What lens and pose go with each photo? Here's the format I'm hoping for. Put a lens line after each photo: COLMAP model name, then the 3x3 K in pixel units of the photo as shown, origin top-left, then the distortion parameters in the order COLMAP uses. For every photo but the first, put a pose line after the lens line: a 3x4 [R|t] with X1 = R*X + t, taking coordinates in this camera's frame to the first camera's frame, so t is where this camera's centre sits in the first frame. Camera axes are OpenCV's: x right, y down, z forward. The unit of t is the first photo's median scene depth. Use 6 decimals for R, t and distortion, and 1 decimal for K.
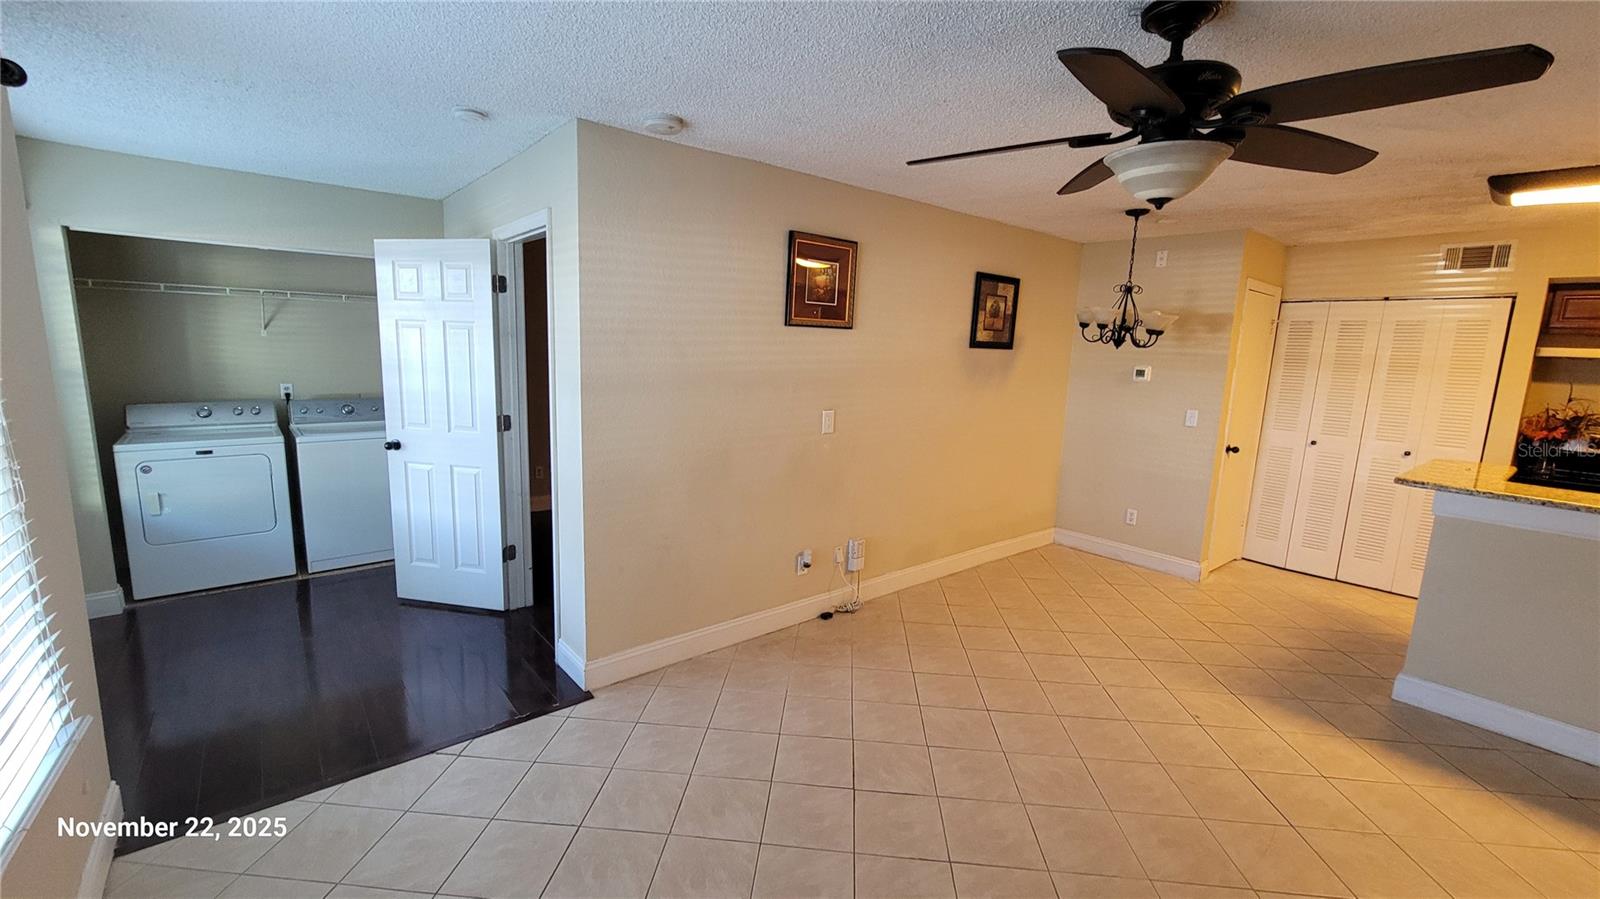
lens RADIAL K [[651.9, 0, 793.0], [0, 651.9, 451.8], [0, 0, 1]] dist [-0.003428, 0.001739]
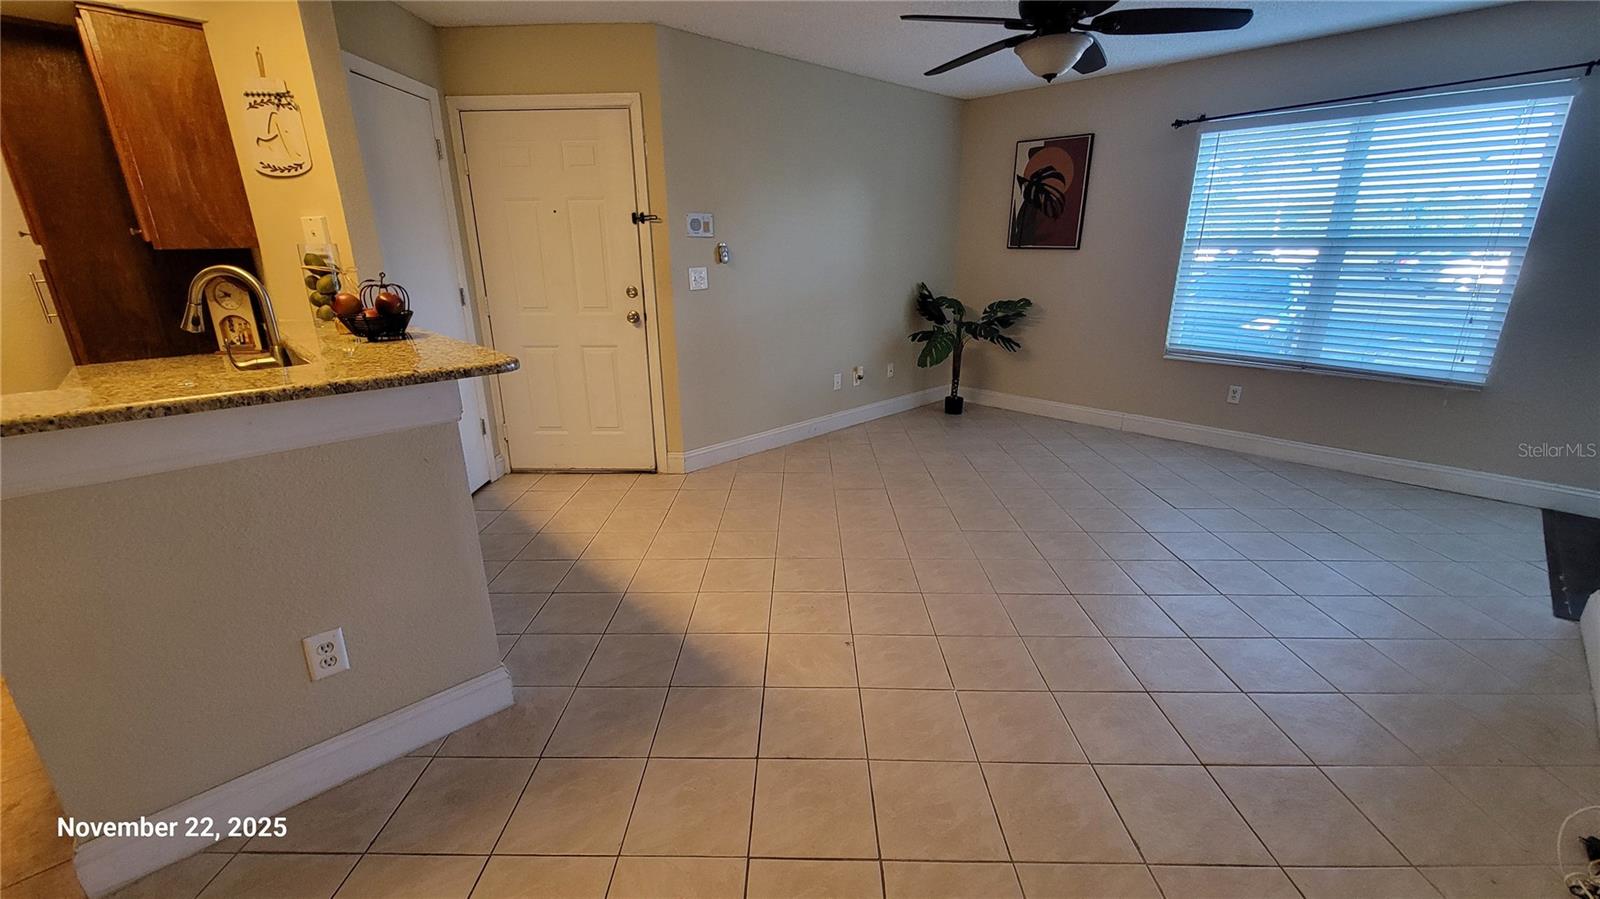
lens RADIAL K [[651.9, 0, 794.1], [0, 651.9, 451.0], [0, 0, 1]] dist [-0.003428, 0.001739]
pose [[-0.997046, -0.002058, -0.076778, 0.545828], [-0.036718, 0.890782, 0.452946, -0.115506], [0.067460, 0.454427, -0.888226, 1.164596]]
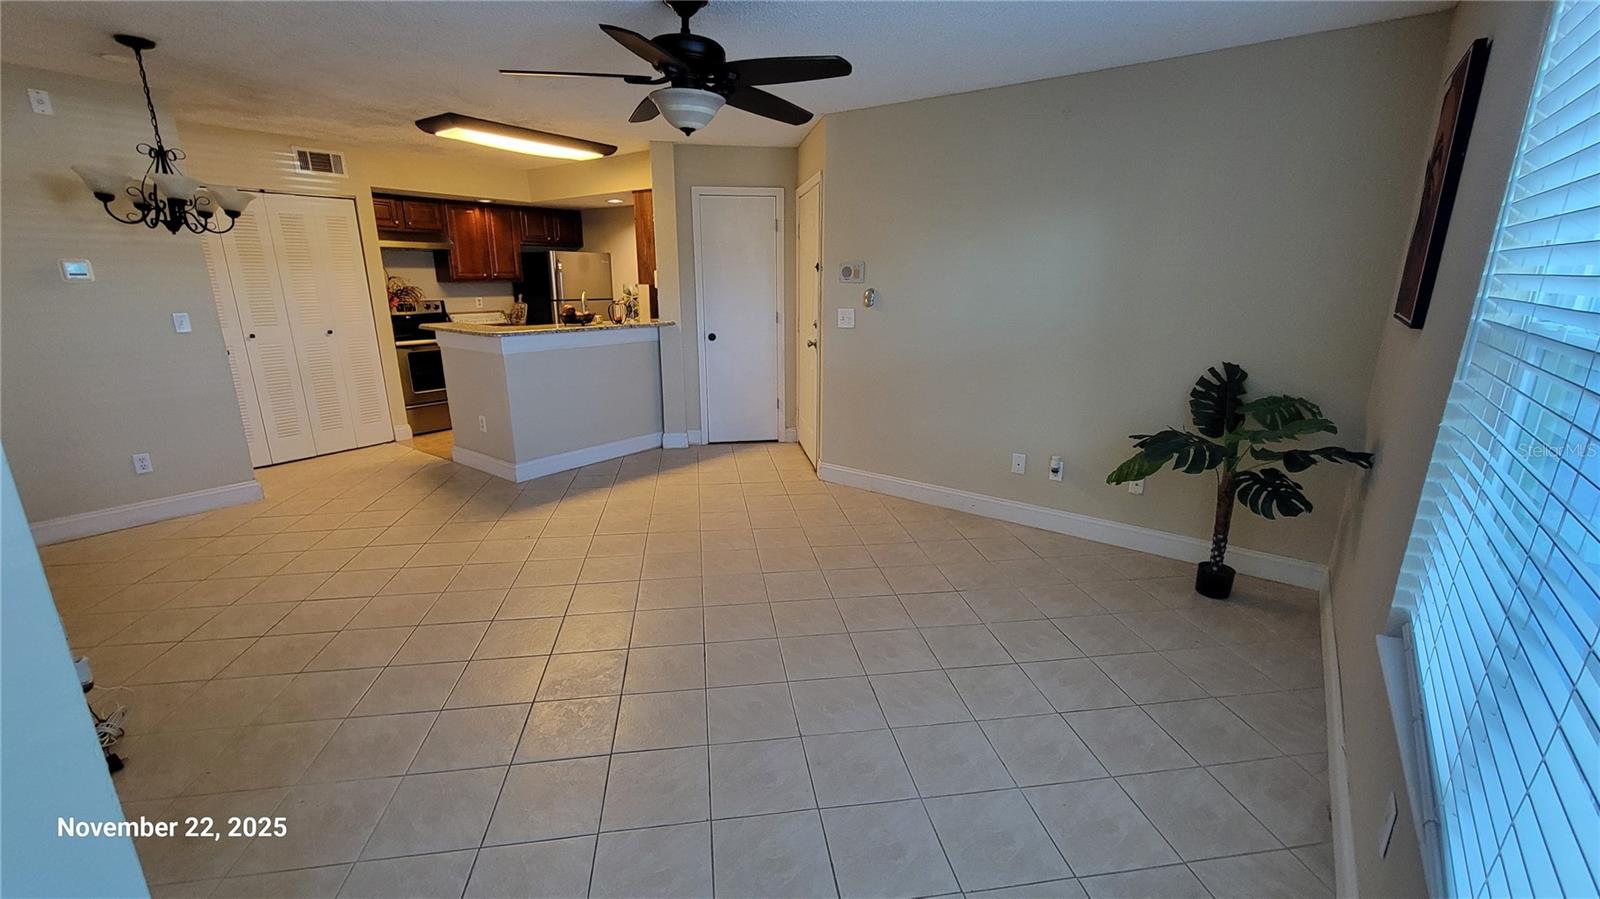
lens RADIAL K [[651.9, 0, 789.2], [0, 651.9, 451.9], [0, 0, 1]] dist [-0.003428, 0.001739]
pose [[-0.231348, -0.287976, 0.929273, -0.461872], [0.148786, 0.933476, 0.326320, -0.063063], [-0.961426, 0.213756, -0.173111, 0.507736]]
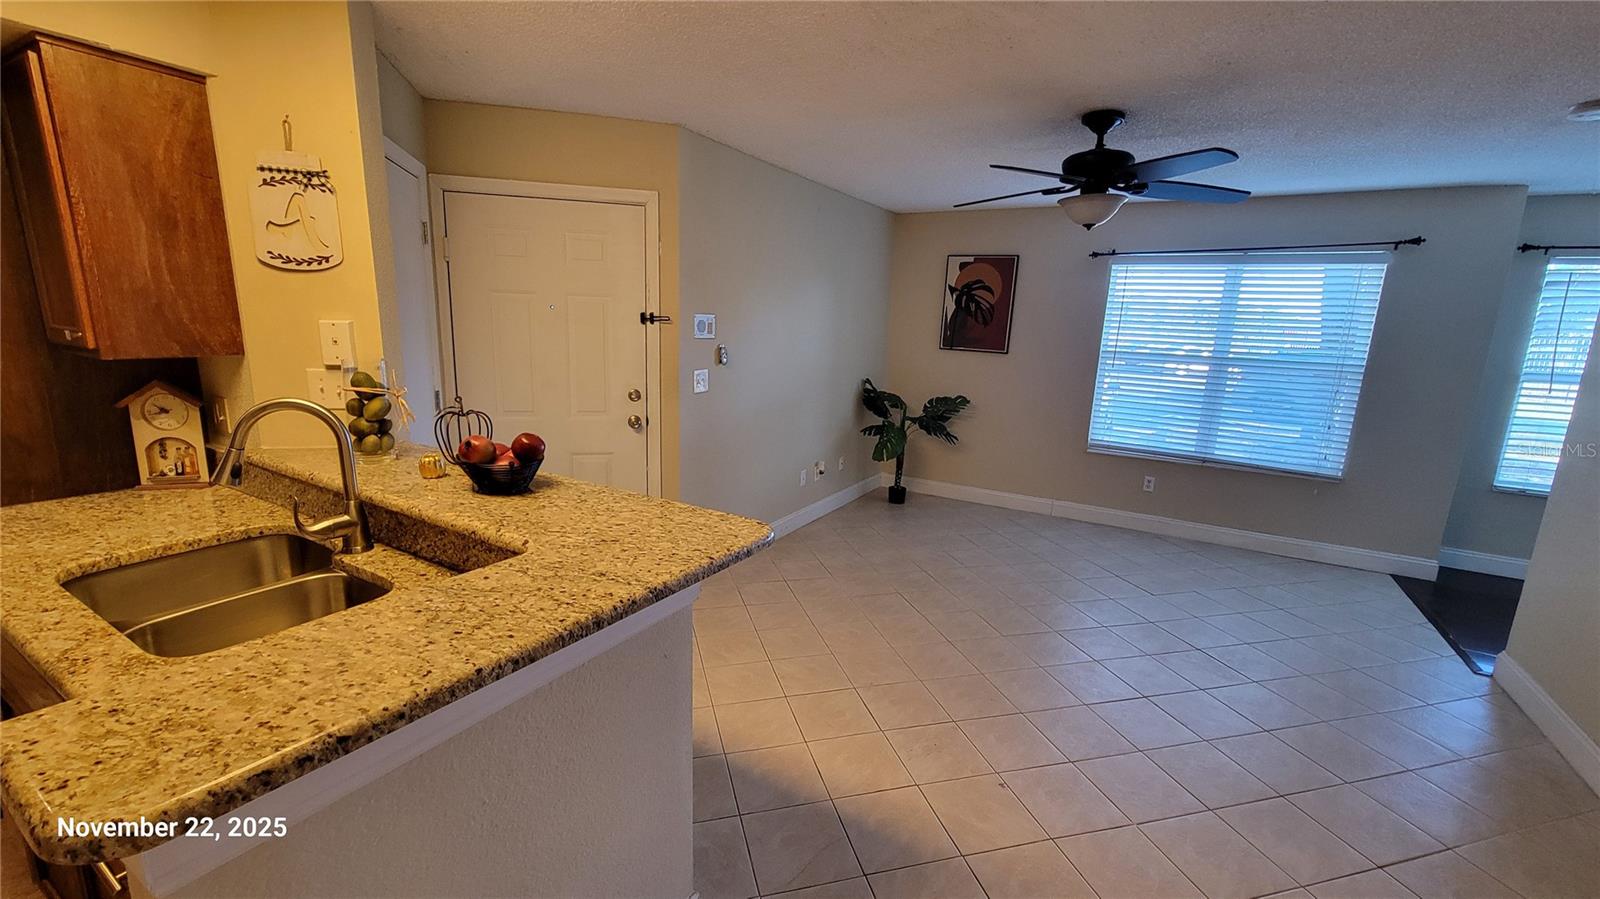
lens RADIAL K [[651.9, 0, 794.3], [0, 651.9, 450.8], [0, 0, 1]] dist [-0.003428, 0.001739]
pose [[-0.937097, 0.002582, -0.349060, 0.812402], [-0.123697, 0.932626, 0.338979, -0.135147], [0.326418, 0.360834, -0.873642, 1.055551]]
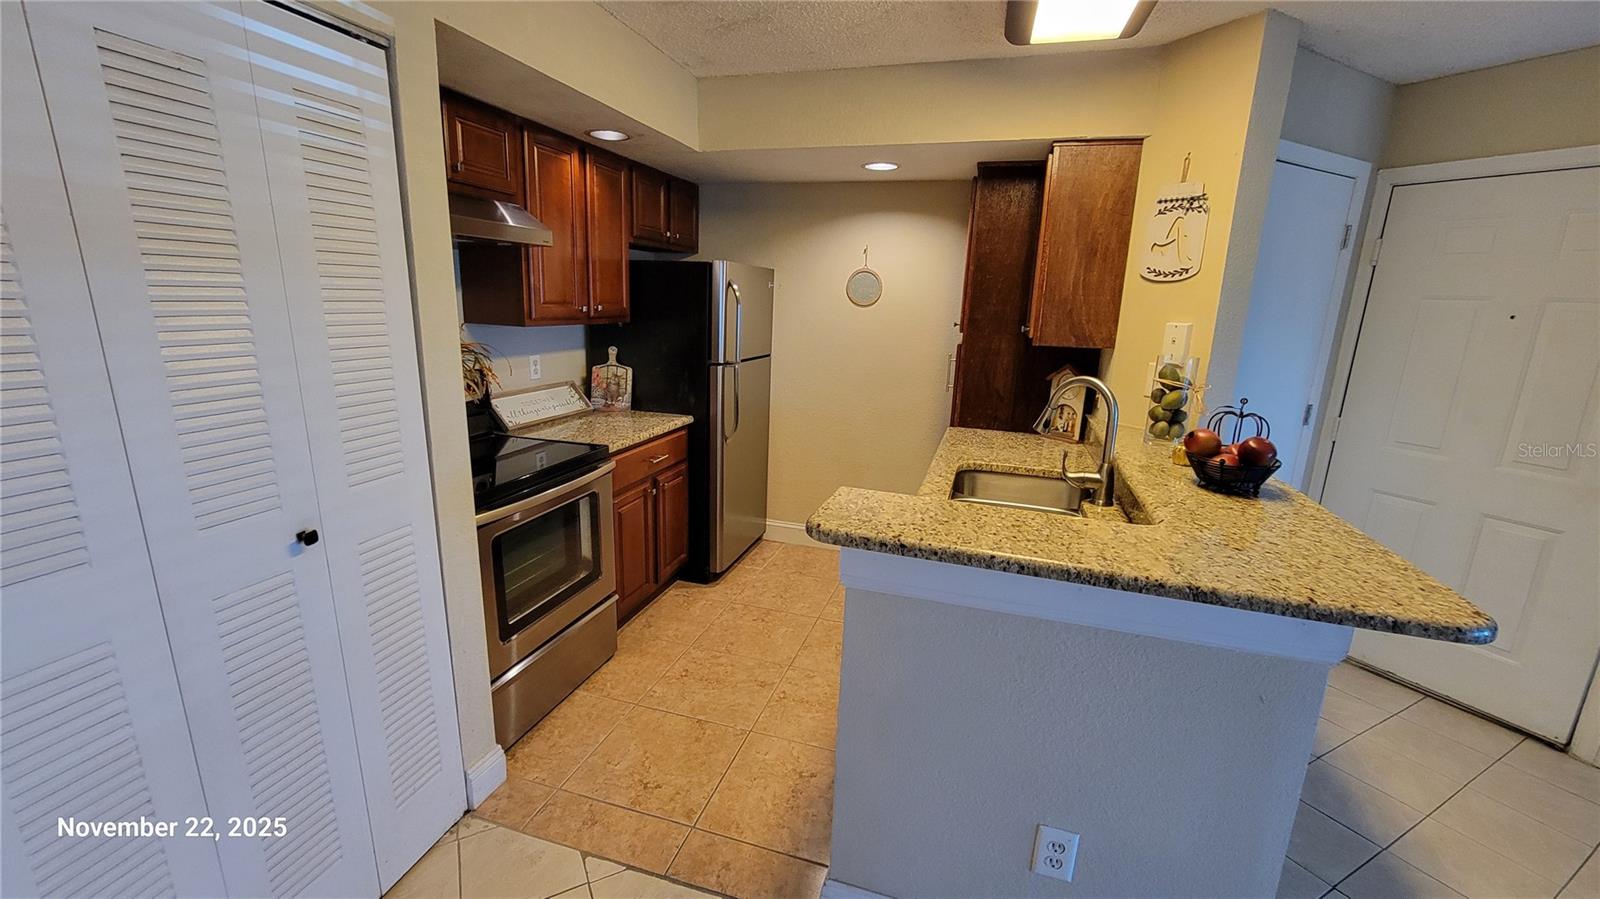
lens RADIAL K [[651.9, 0, 791.0], [0, 651.9, 452.1], [0, 0, 1]] dist [-0.003428, 0.001739]
pose [[-0.543593, -0.244885, 0.802831, 0.658879], [0.085042, 0.935502, 0.342934, -0.136671], [-0.835030, 0.254691, -0.487707, 1.070243]]
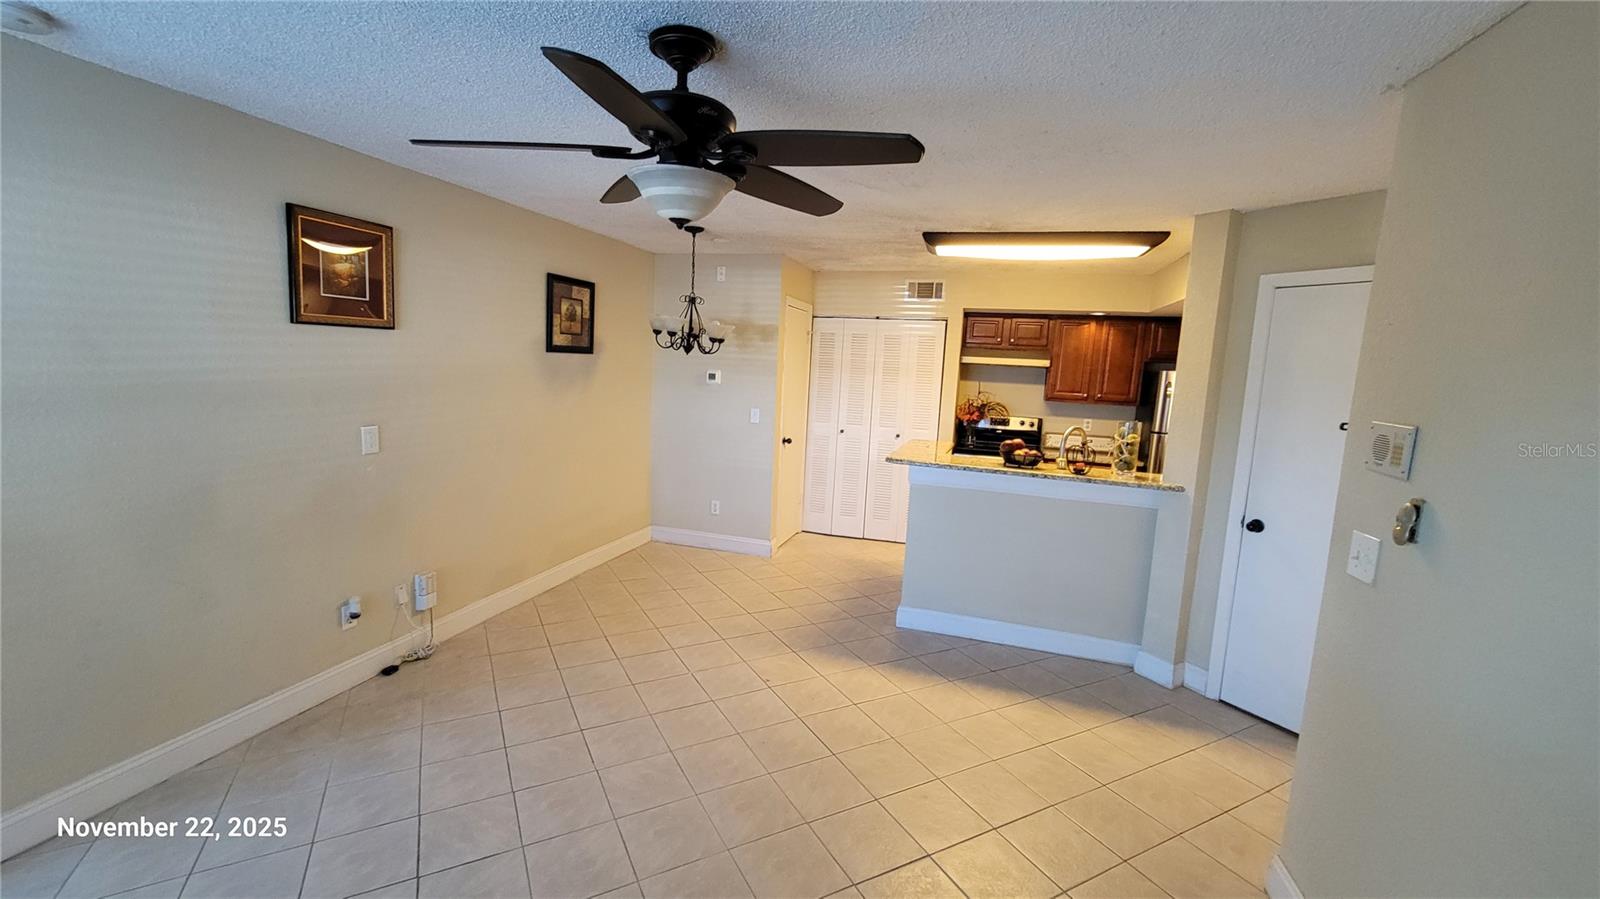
lens RADIAL K [[651.9, 0, 791.2], [0, 651.9, 452.0], [0, 0, 1]] dist [-0.003428, 0.001739]
pose [[0.836500, -0.071526, 0.543278, 0.047367], [0.071863, 0.997201, 0.020639, -0.008524], [-0.543234, 0.021777, 0.839299, 0.009851]]
